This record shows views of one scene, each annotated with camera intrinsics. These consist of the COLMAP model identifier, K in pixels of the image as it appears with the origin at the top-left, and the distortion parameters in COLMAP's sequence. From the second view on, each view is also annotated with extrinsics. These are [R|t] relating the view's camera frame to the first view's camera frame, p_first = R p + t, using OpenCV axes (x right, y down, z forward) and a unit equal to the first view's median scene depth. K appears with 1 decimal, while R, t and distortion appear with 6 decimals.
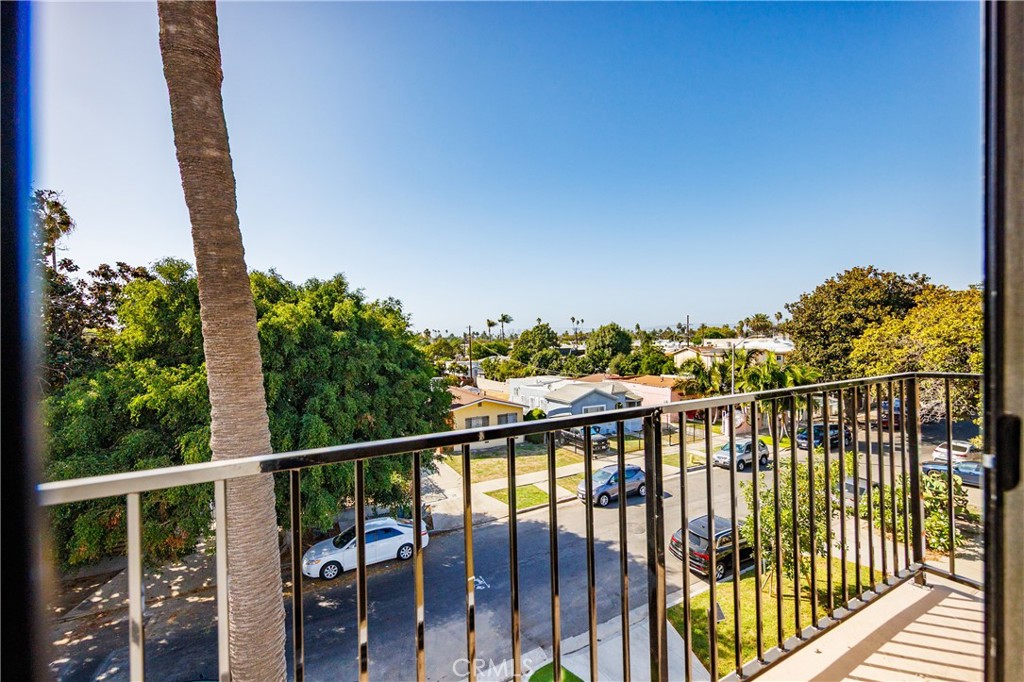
lens RADIAL K [[422.1, 0, 516.0], [0, 422.1, 338.7], [0, 0, 1]] dist [-0.007849, -0.000405]
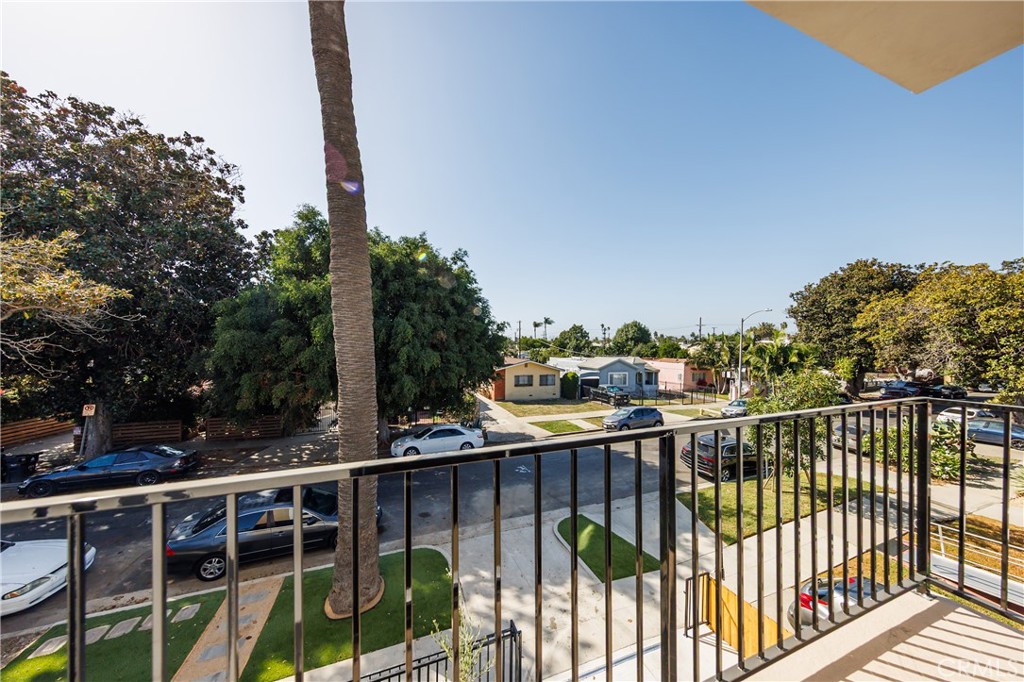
lens RADIAL K [[329.5, 0, 512.6], [0, 329.5, 346.3], [0, 0, 1]] dist [-0.000868, 0.000069]
pose [[0.991200, 0.021551, -0.130606, 0.006572], [-0.022499, 0.999730, -0.005782, 0.195329], [0.130446, 0.008670, 0.991417, 0.001951]]
